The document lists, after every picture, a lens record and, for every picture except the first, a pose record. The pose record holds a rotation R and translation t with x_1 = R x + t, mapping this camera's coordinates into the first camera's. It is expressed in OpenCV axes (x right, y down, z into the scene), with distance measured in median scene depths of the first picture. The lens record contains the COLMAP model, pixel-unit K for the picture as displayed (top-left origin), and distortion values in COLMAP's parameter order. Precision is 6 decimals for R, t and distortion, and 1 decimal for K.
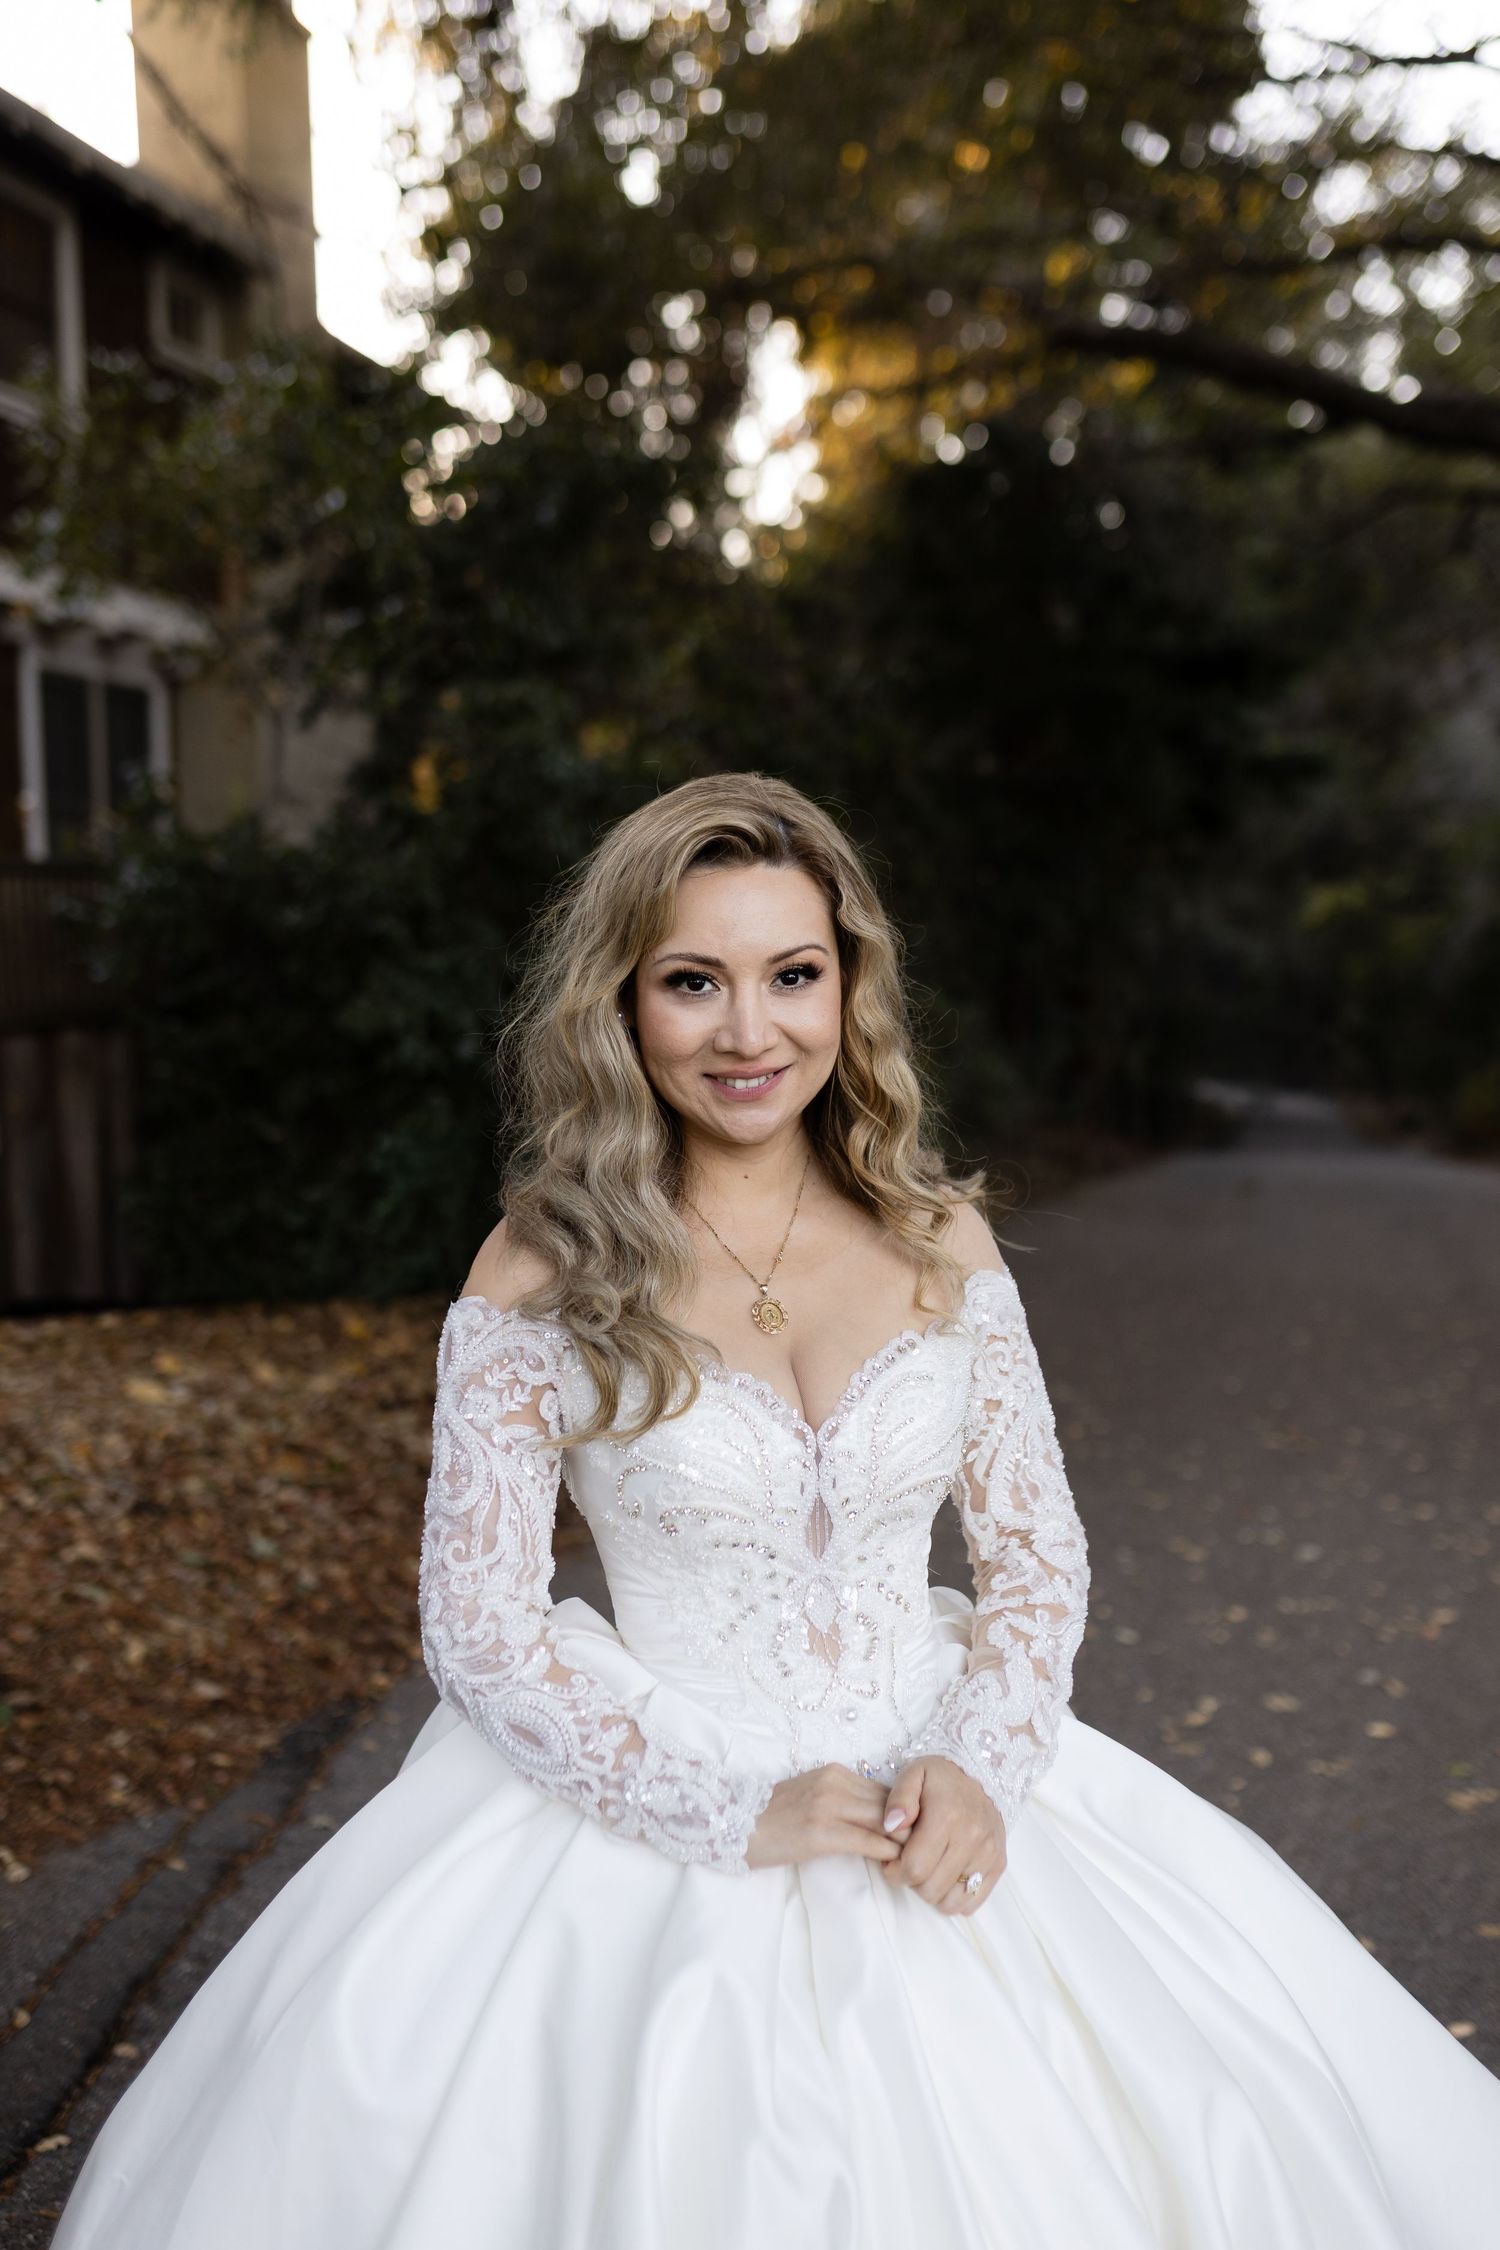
lens RADIAL K [[2137.7, 0, 780.2], [0, 2137.7, 1126.7], [0, 0, 1]] dist [-0.045943, 0.031693]
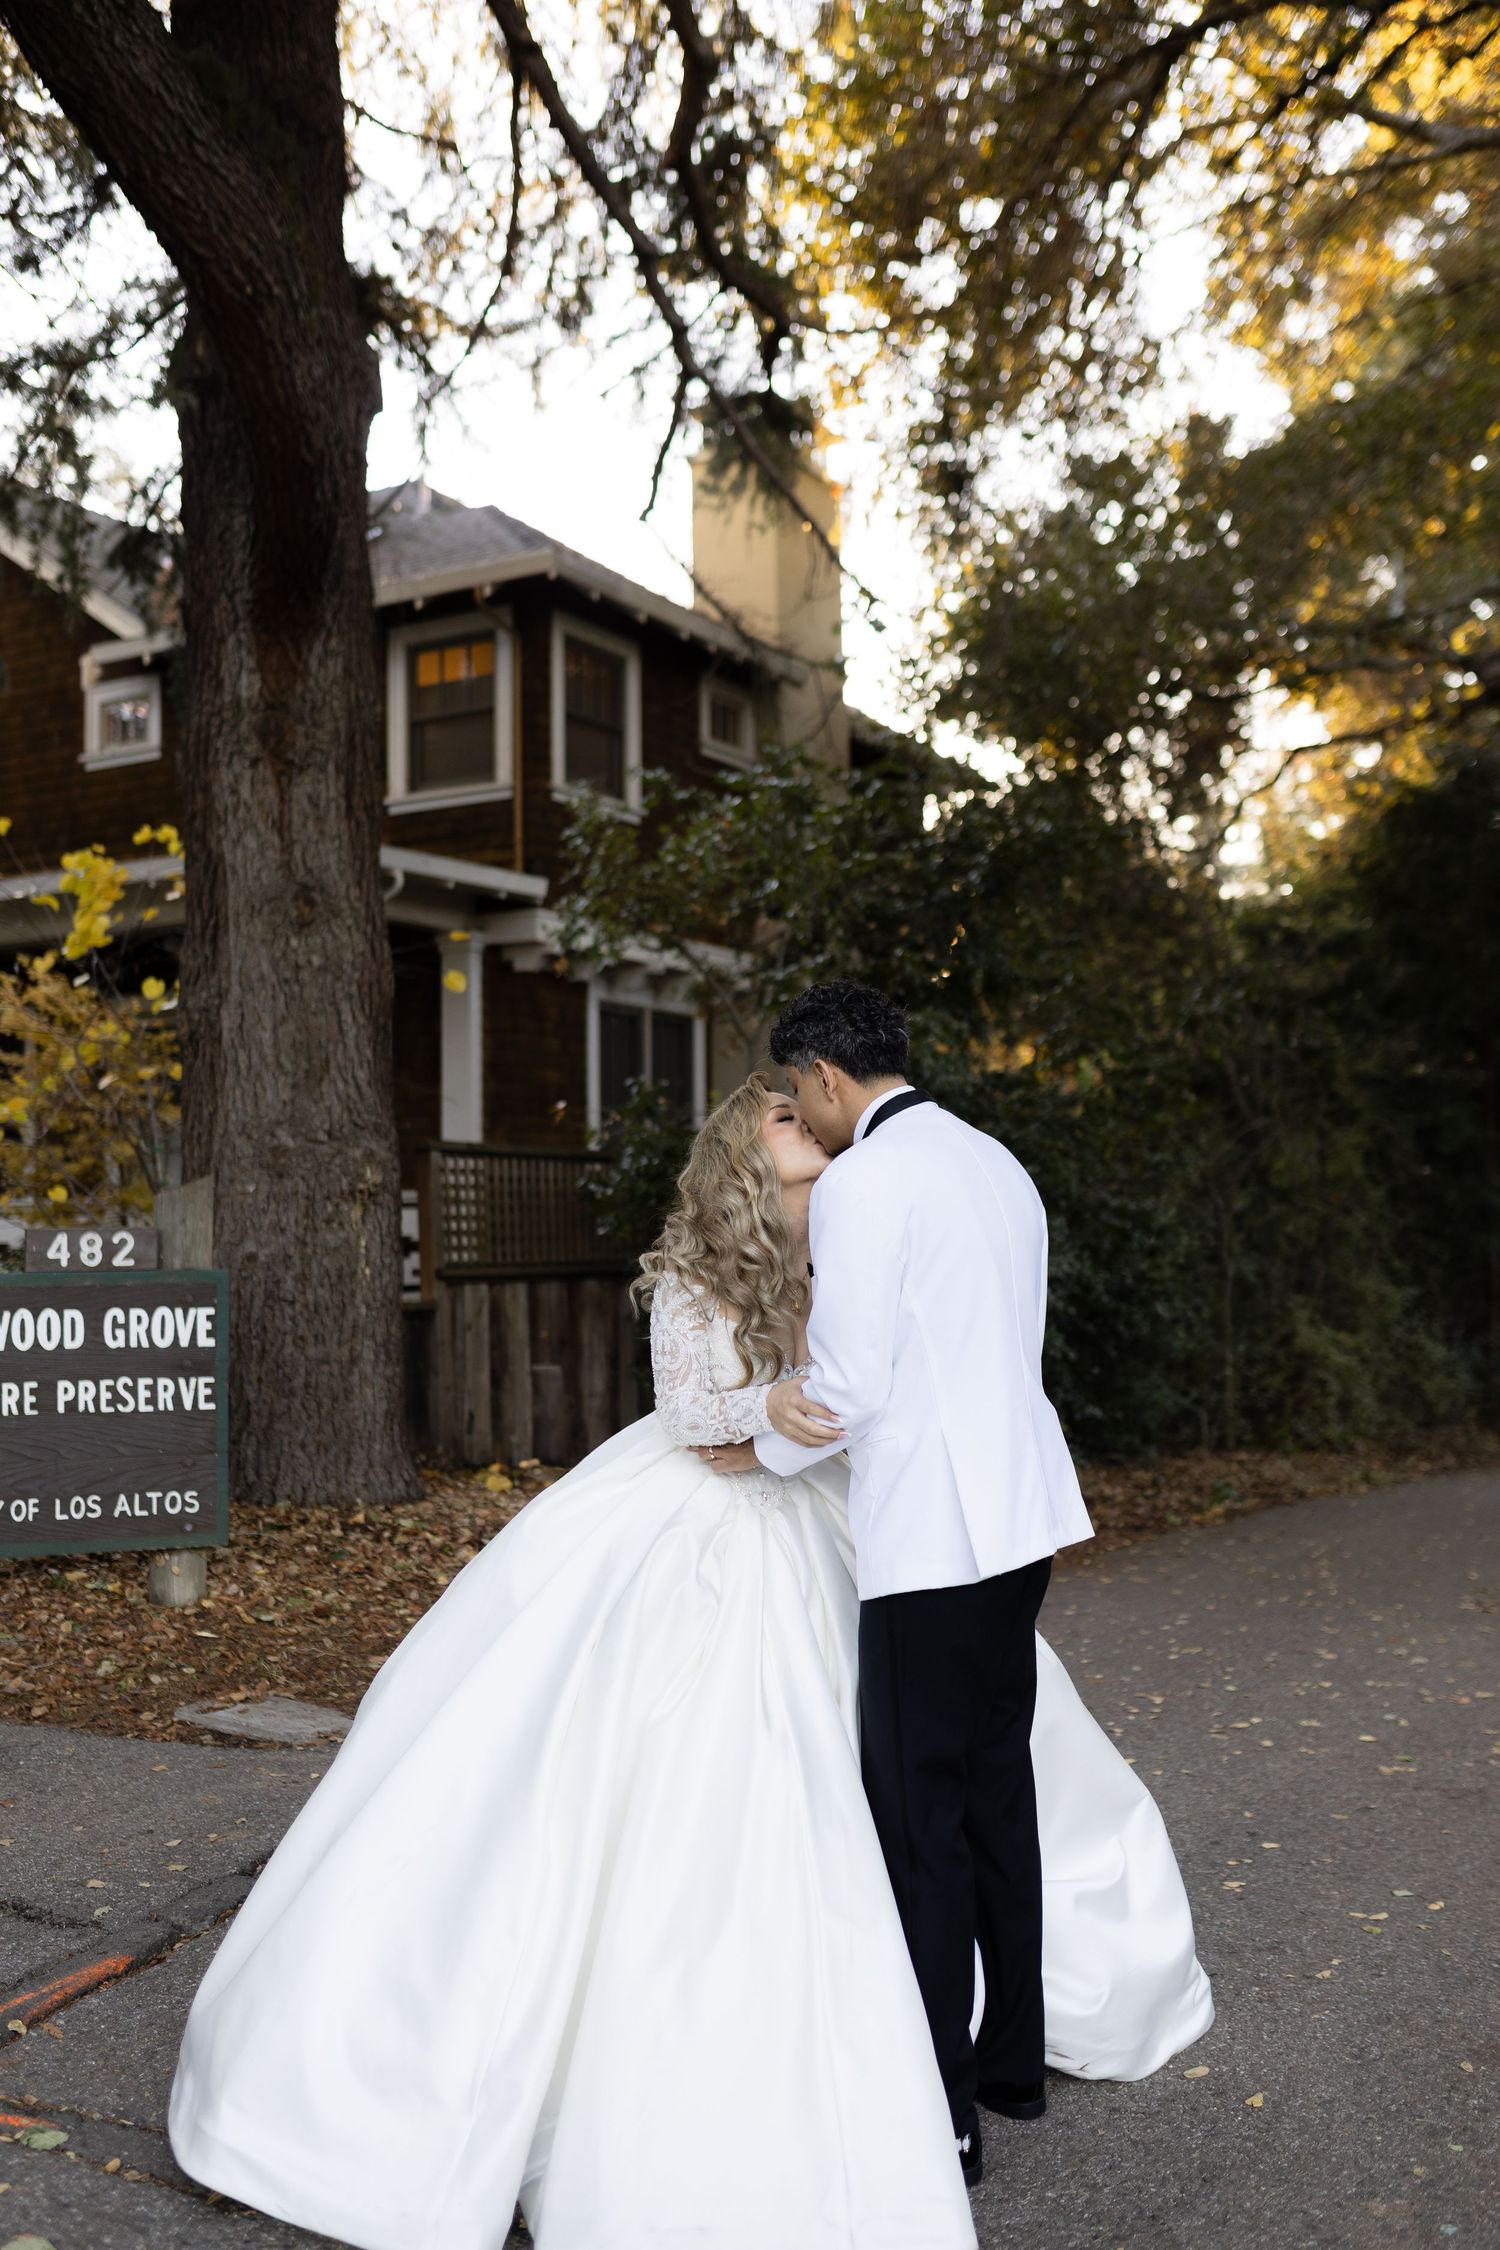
lens RADIAL K [[2137.7, 0, 780.2], [0, 2137.7, 1126.7], [0, 0, 1]] dist [-0.045943, 0.031693]
pose [[0.962881, -0.007886, -0.269812, 0.097716], [-0.031192, 0.989626, -0.140242, 0.030758], [0.268119, 0.143452, 0.952646, -0.167671]]
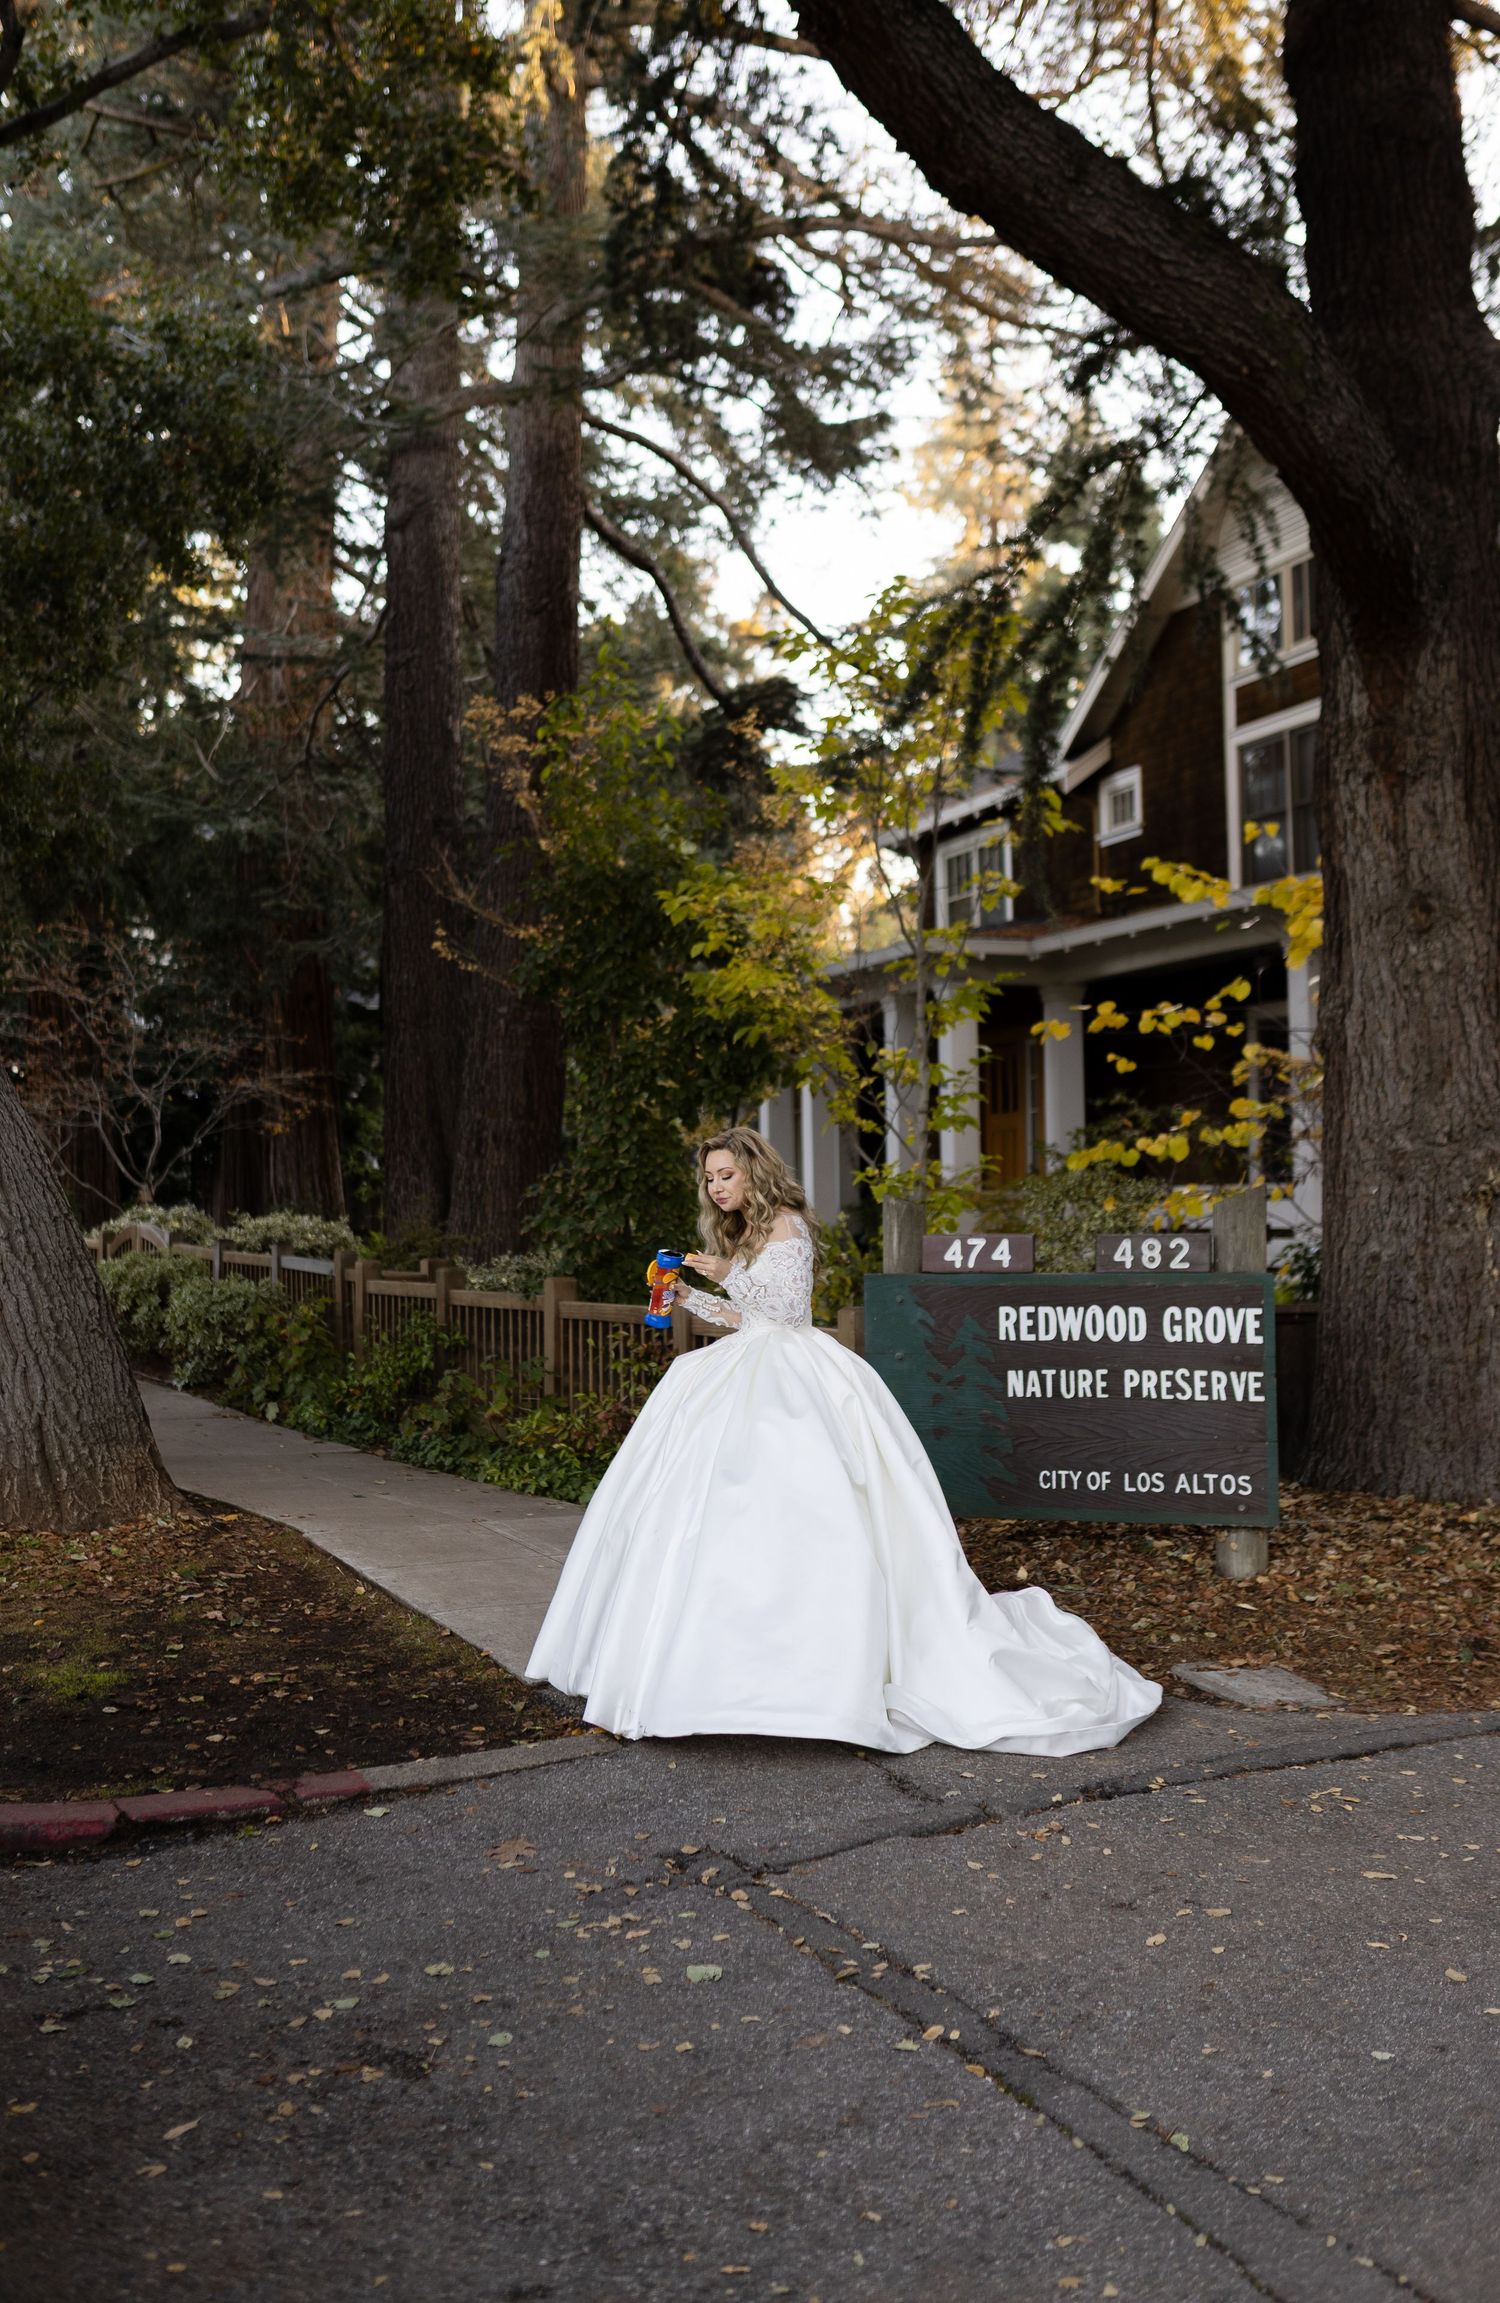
lens RADIAL K [[2417.5, 0, 751.0], [0, 2417.5, 1085.8], [0, 0, 1]] dist [-0.021874, 0.009461]
pose [[0.552410, -0.030239, -0.833024, 0.291140], [-0.083004, 0.992380, -0.091066, 0.016462], [0.829430, 0.119450, 0.545690, -0.172664]]
